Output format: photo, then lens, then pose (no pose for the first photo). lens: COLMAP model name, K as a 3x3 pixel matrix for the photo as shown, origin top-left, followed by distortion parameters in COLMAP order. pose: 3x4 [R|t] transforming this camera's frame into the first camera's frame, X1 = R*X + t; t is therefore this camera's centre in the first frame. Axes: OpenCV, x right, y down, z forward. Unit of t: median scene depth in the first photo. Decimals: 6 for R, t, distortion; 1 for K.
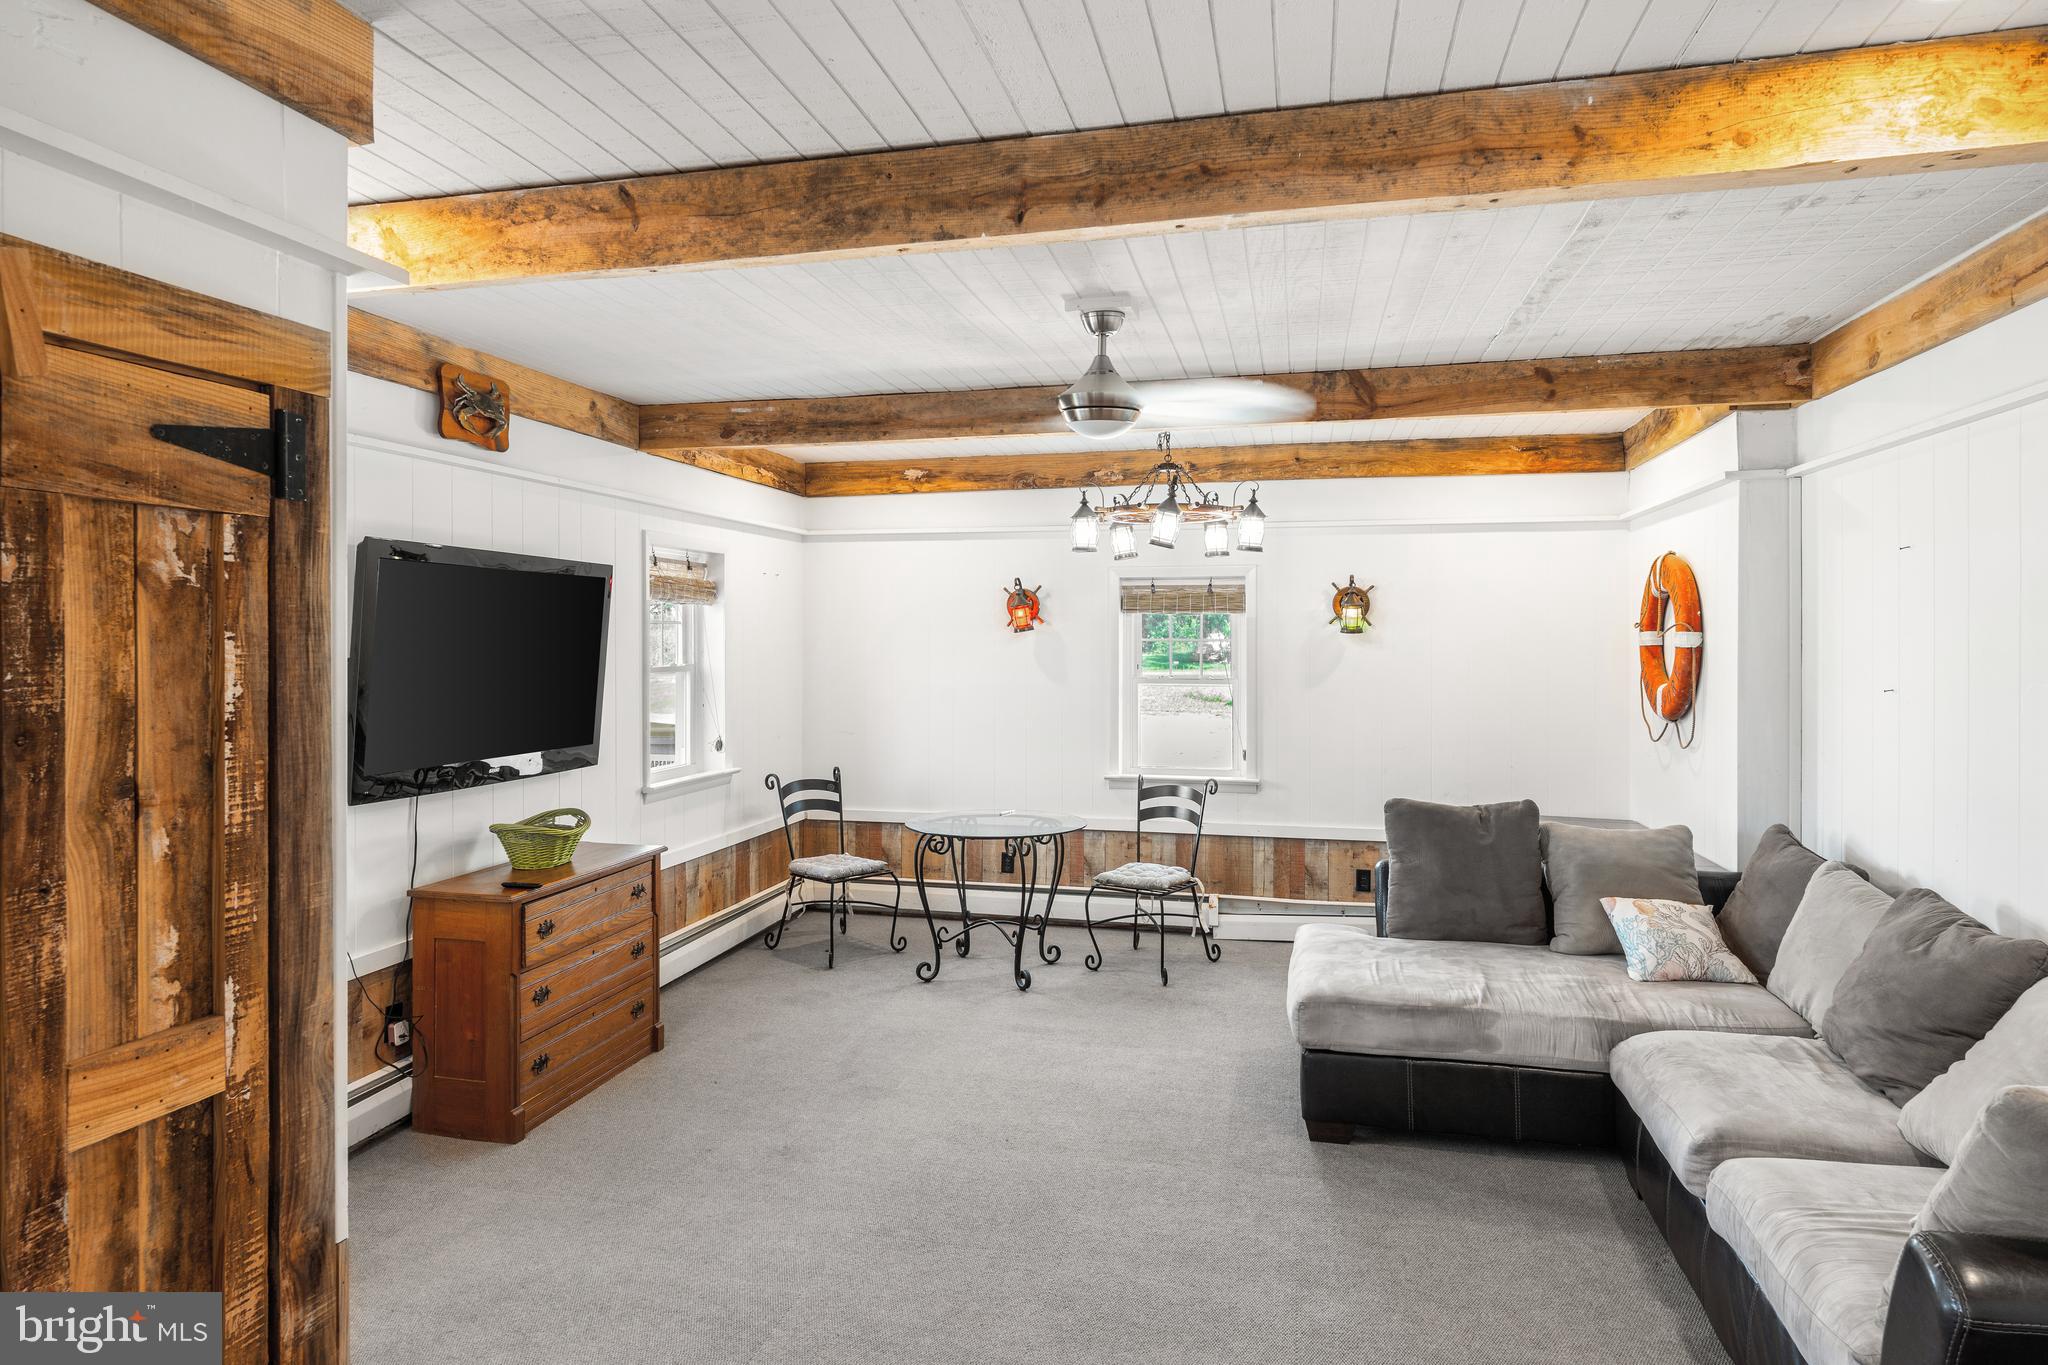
lens RADIAL K [[1184.8, 0, 1019.5], [0, 1184.8, 674.5], [0, 0, 1]] dist [0.002865, -0.000863]
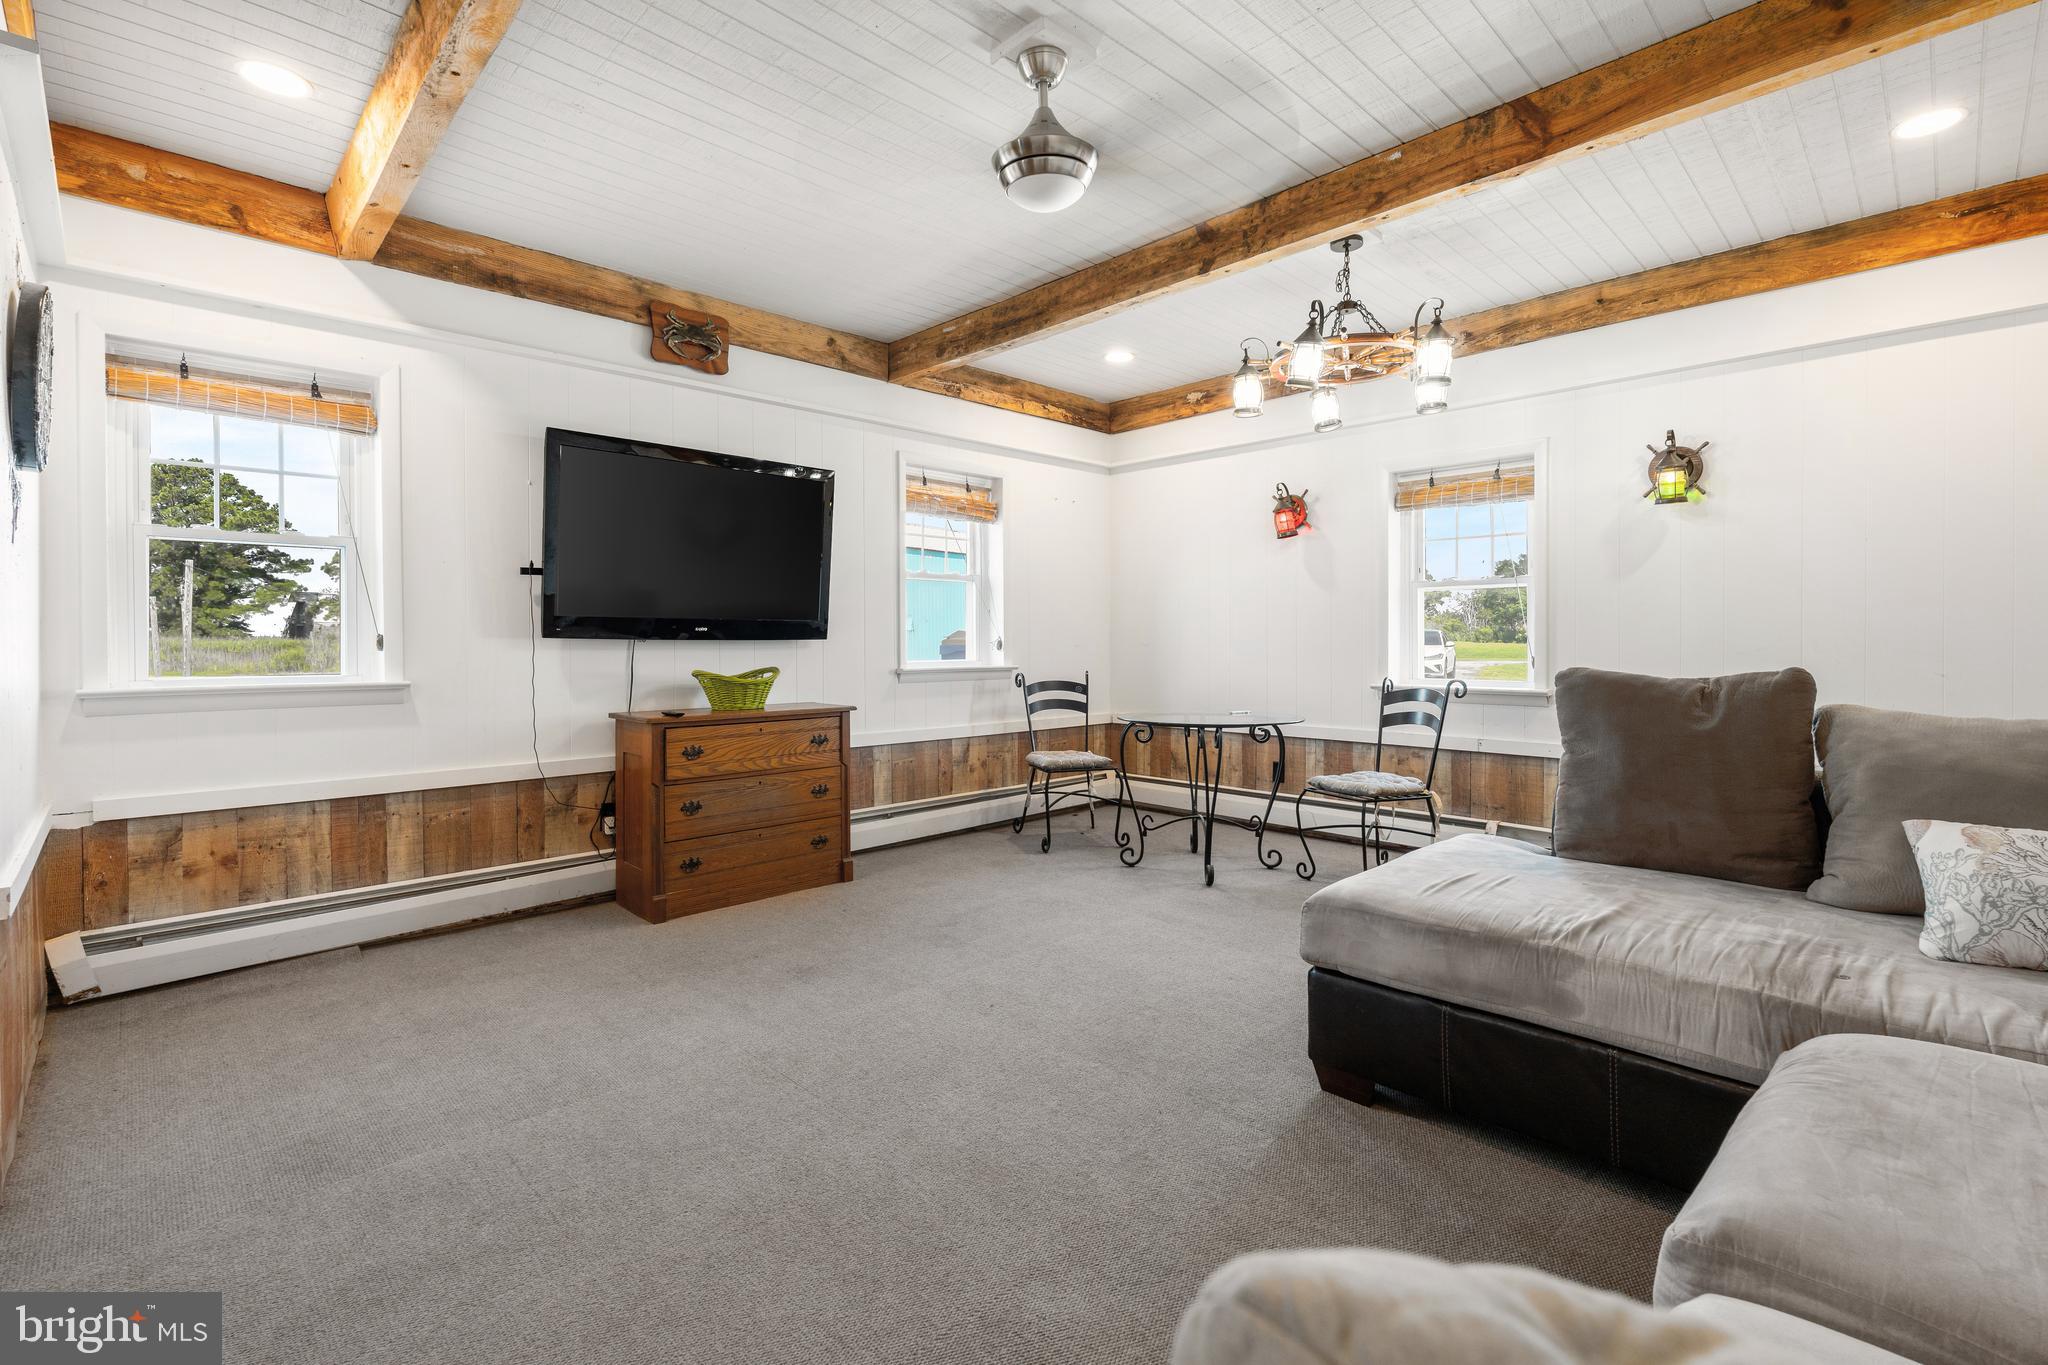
lens RADIAL K [[919.8, 0, 1028.1], [0, 919.8, 668.9], [0, 0, 1]] dist [-0.005098, 0.001525]
pose [[0.846651, 0.012099, -0.532011, 0.332948], [-0.012326, 0.999919, 0.003126, 0.107221], [0.532006, 0.003911, 0.846731, 0.343428]]
